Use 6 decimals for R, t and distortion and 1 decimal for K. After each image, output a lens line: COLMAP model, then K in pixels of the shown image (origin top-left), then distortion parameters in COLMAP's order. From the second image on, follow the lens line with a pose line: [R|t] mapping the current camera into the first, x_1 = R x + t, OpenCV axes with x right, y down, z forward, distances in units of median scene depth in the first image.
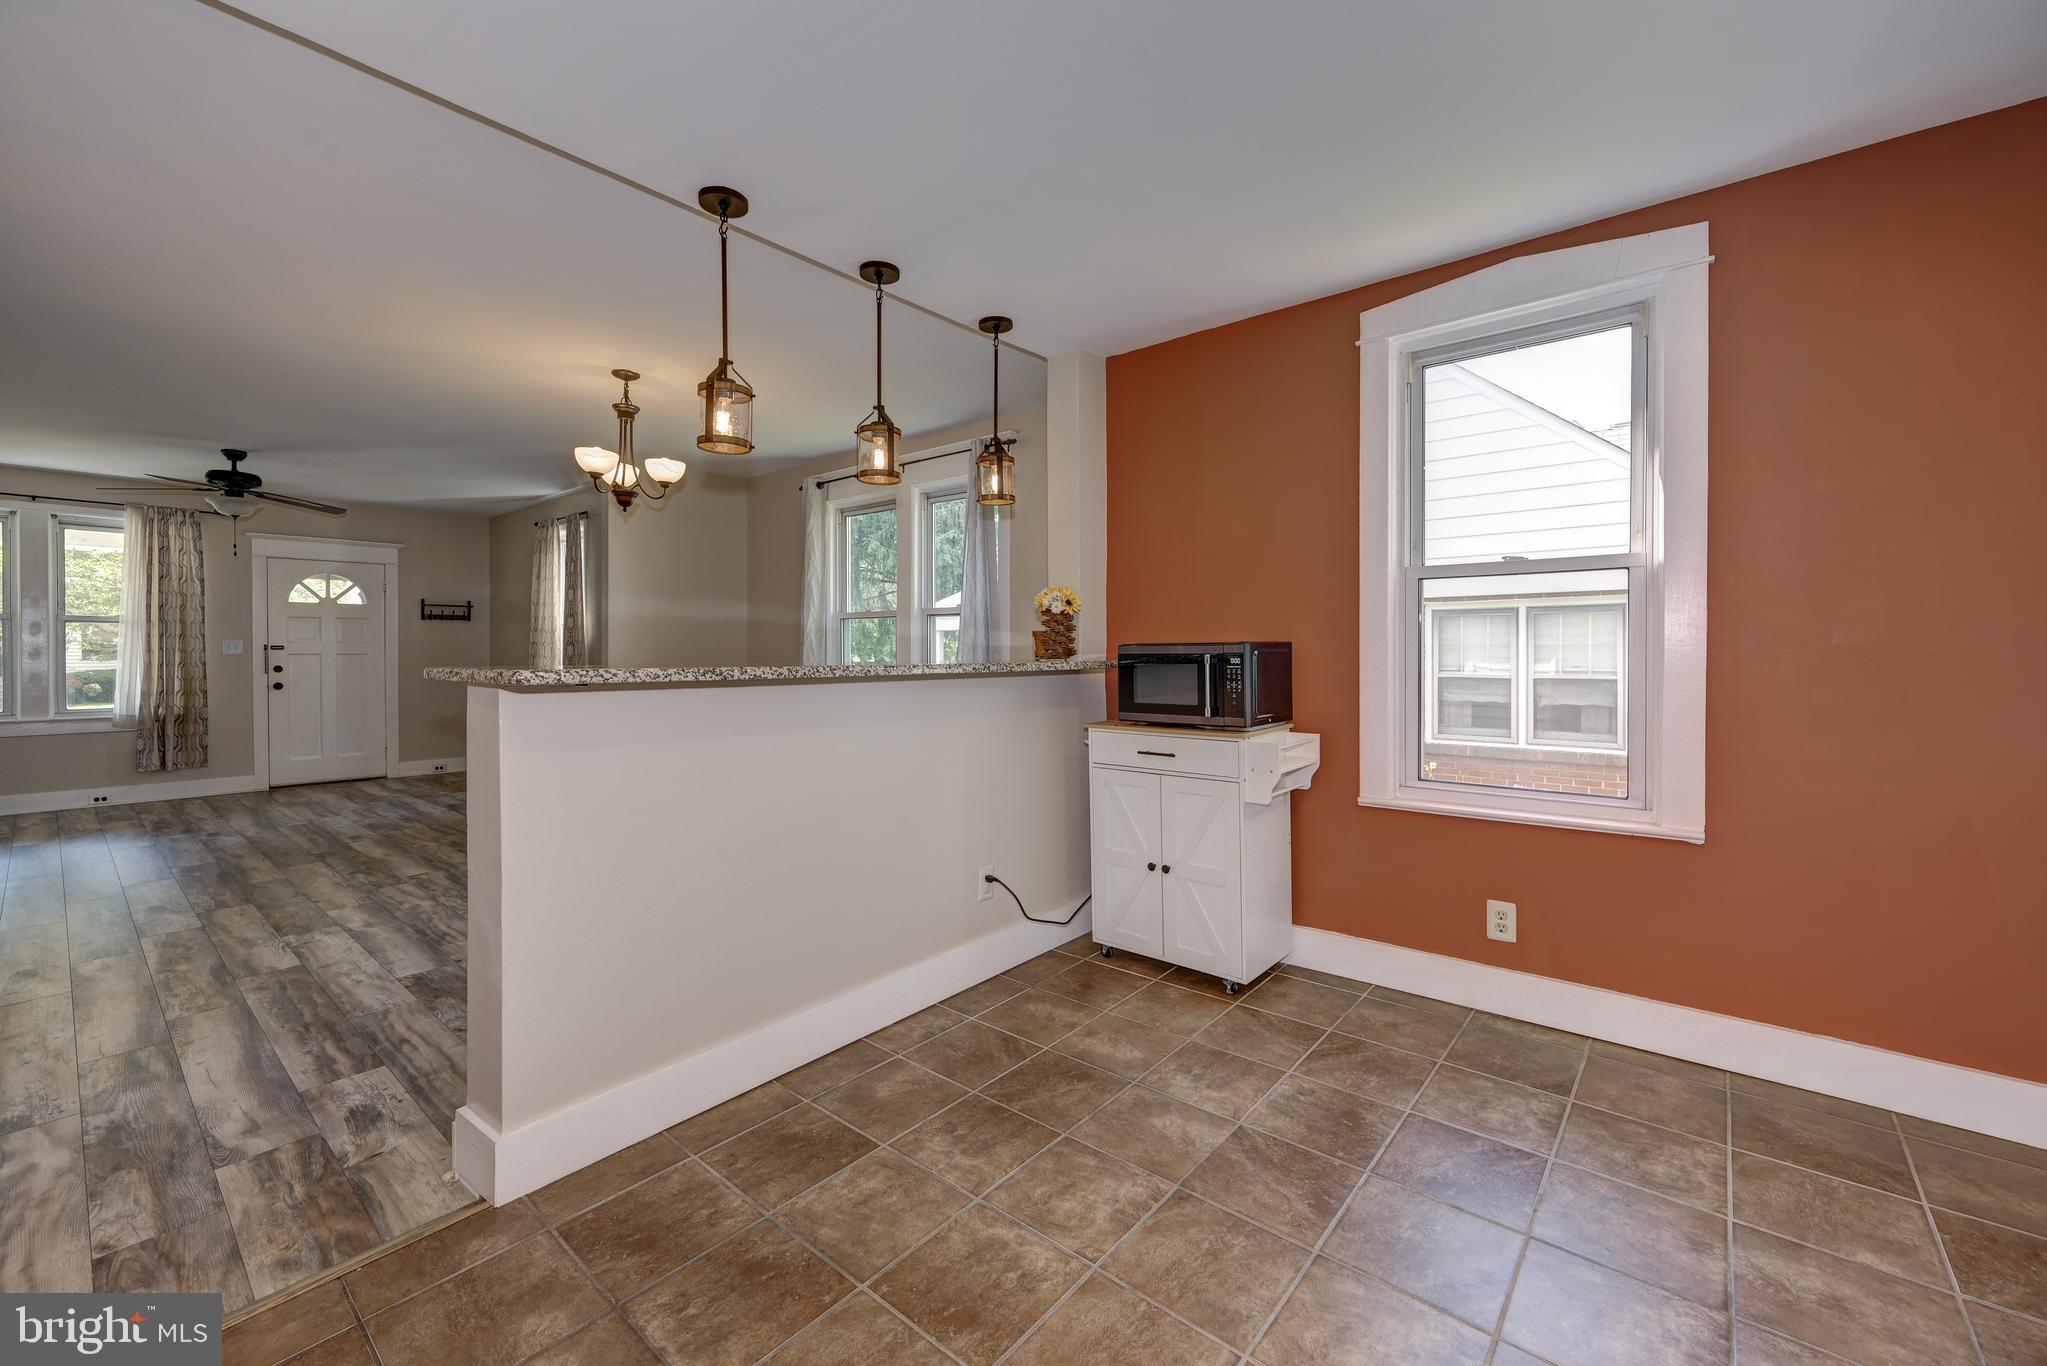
lens RADIAL K [[820.7, 0, 1031.0], [0, 820.7, 652.3], [0, 0, 1]] dist [-0.001962, 0.000291]
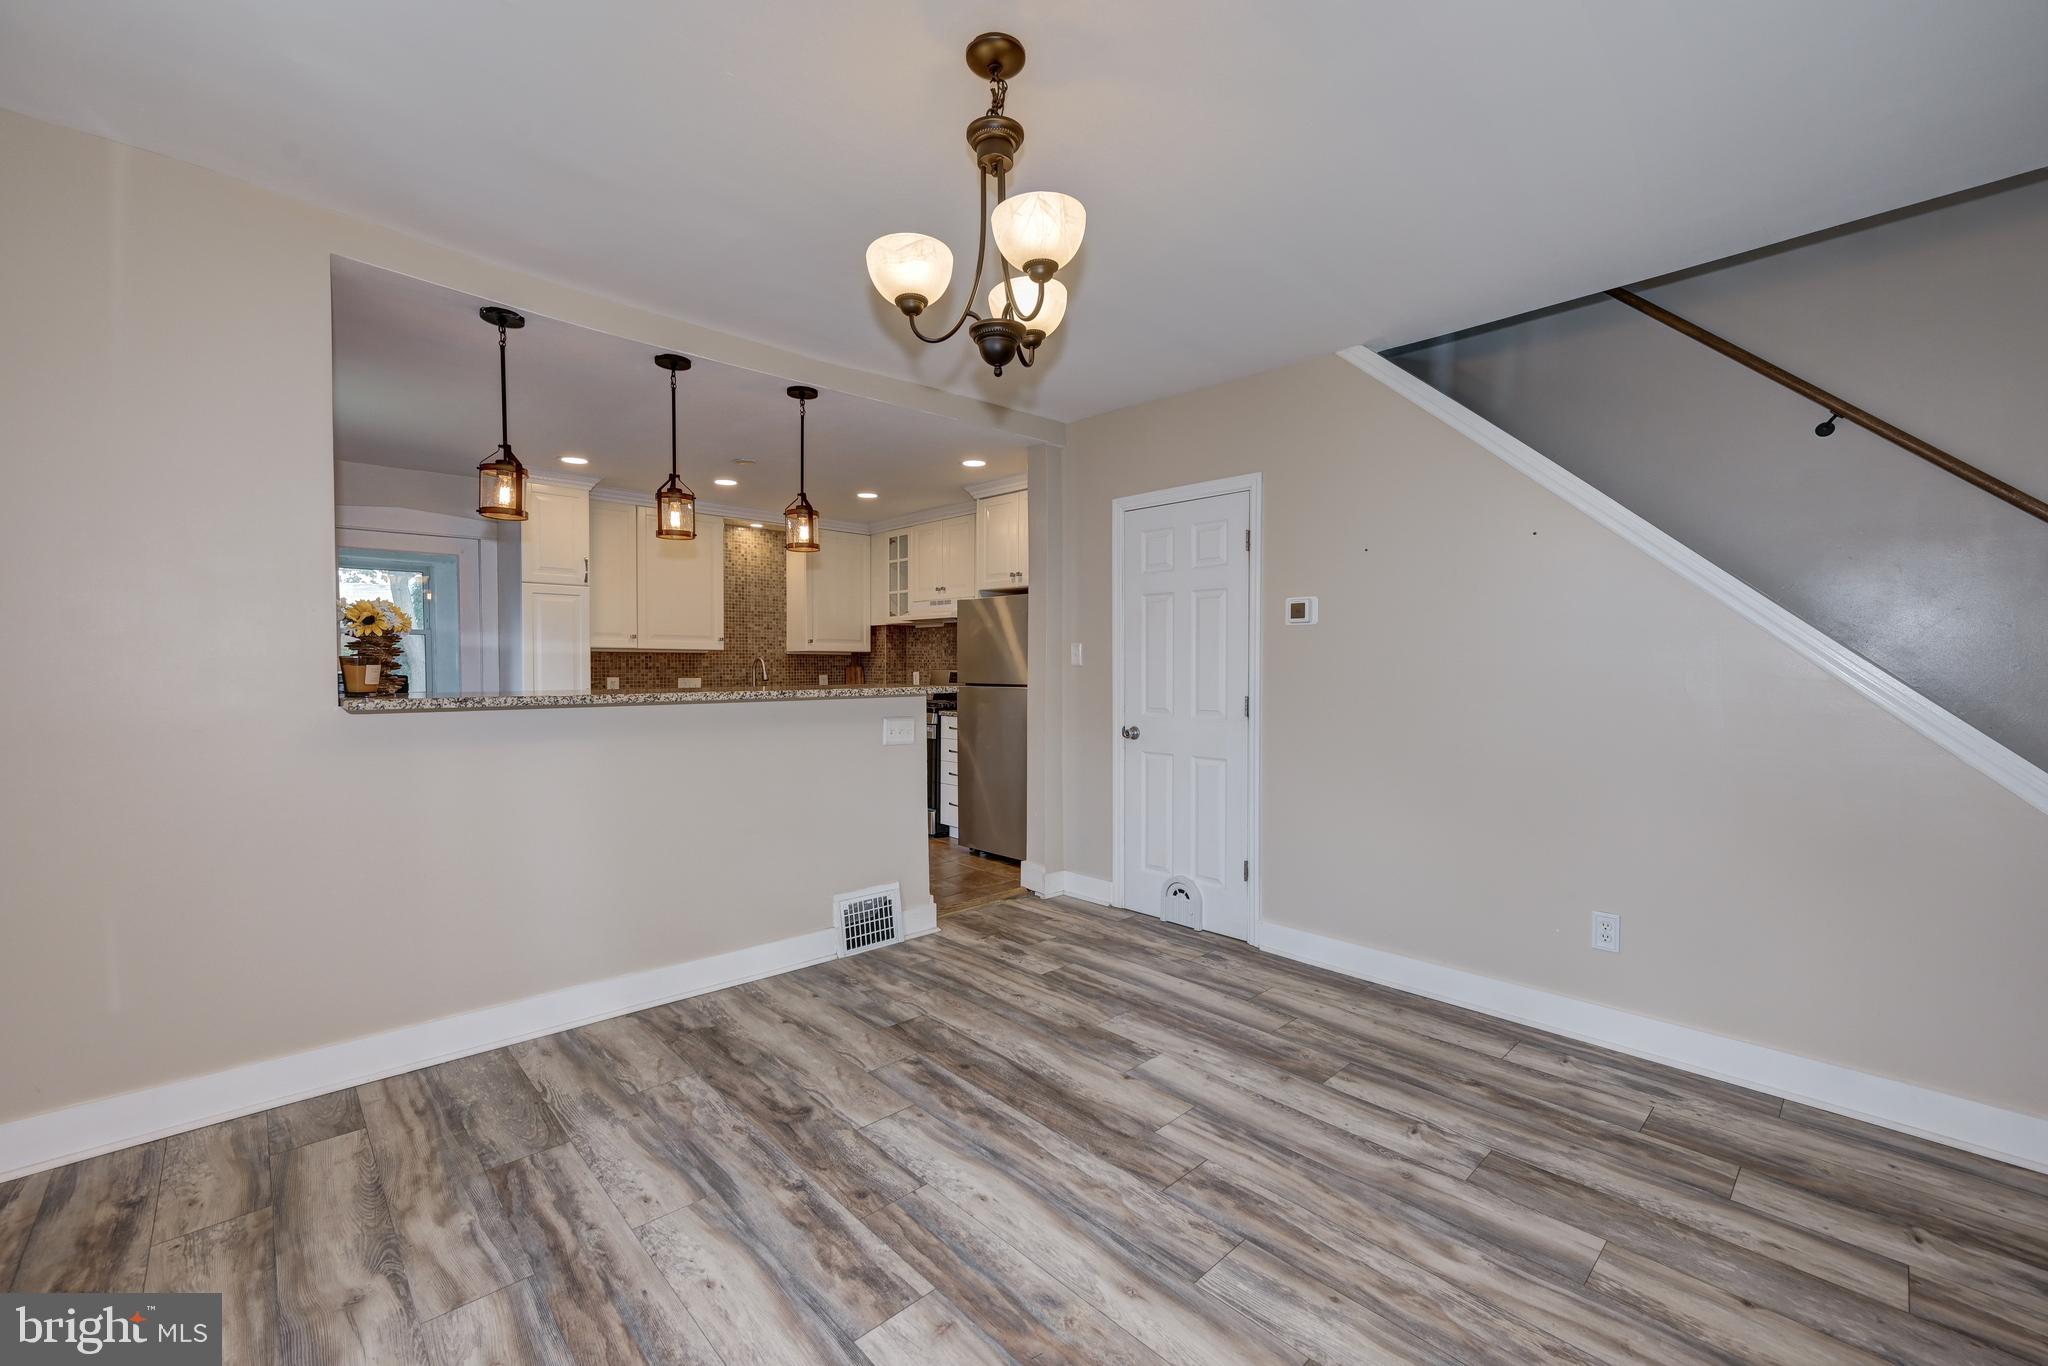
lens RADIAL K [[819.6, 0, 1039.4], [0, 819.6, 691.8], [0, 0, 1]] dist [0.001401, 0.000195]
pose [[-0.994968, -0.002171, 0.100170, -0.552943], [0.001522, 0.999322, 0.036774, -0.019332], [-0.100182, 0.036742, -0.994290, 1.423745]]
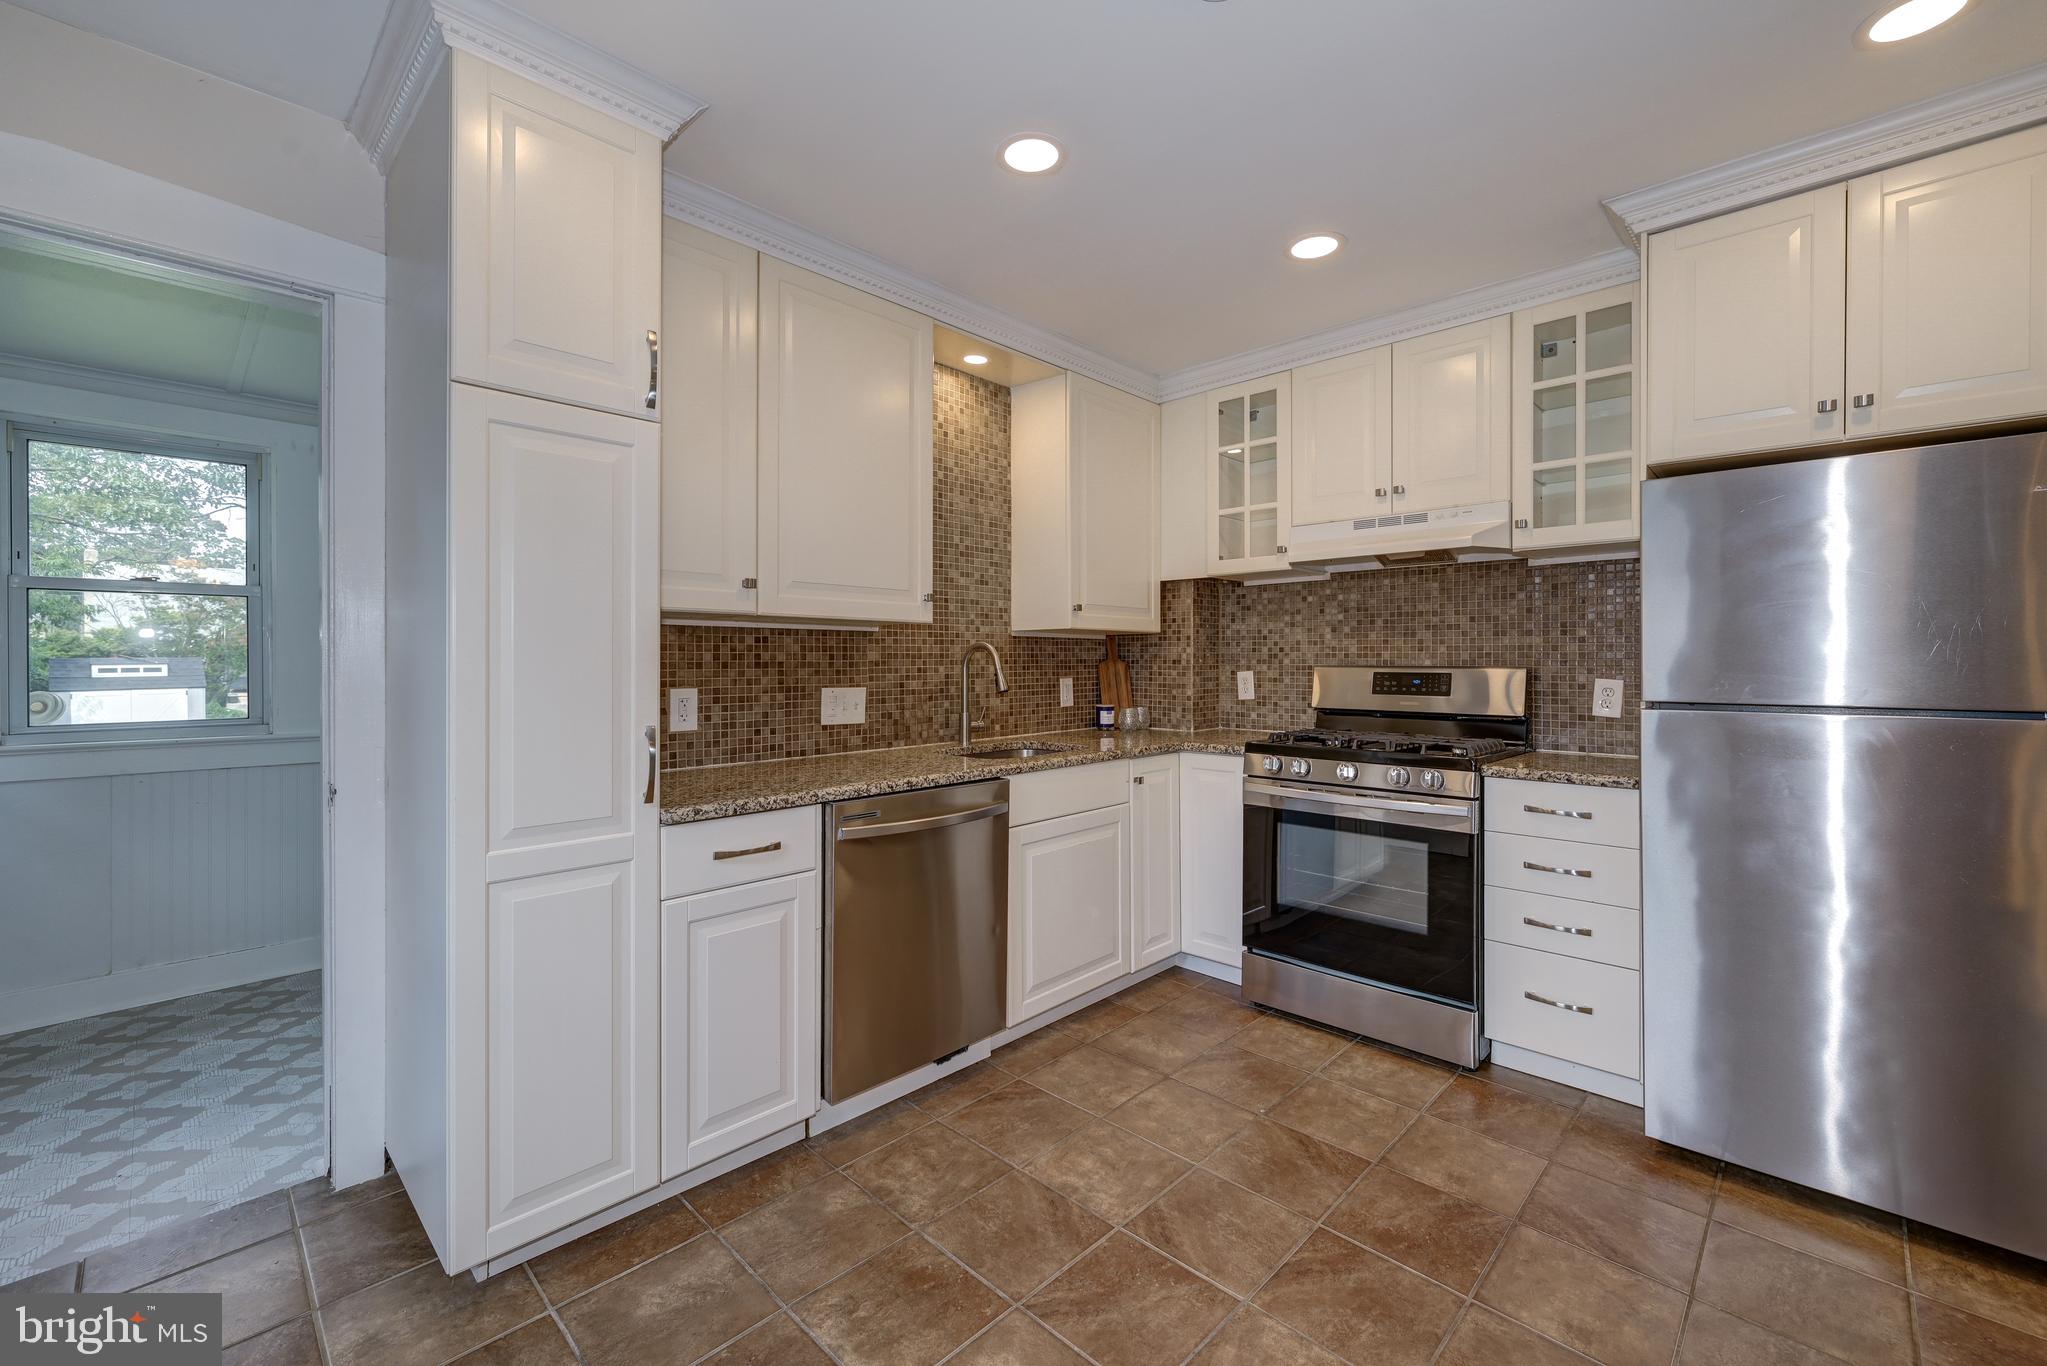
lens RADIAL K [[849.6, 0, 1057.0], [0, 849.6, 666.5], [0, 0, 1]] dist [0.001656, 0.000360]
pose [[-0.998397, 0.004061, 0.056453, 0.046859], [0.004563, 0.999951, 0.008772, -0.012124], [-0.056414, 0.009015, -0.998367, 0.641789]]
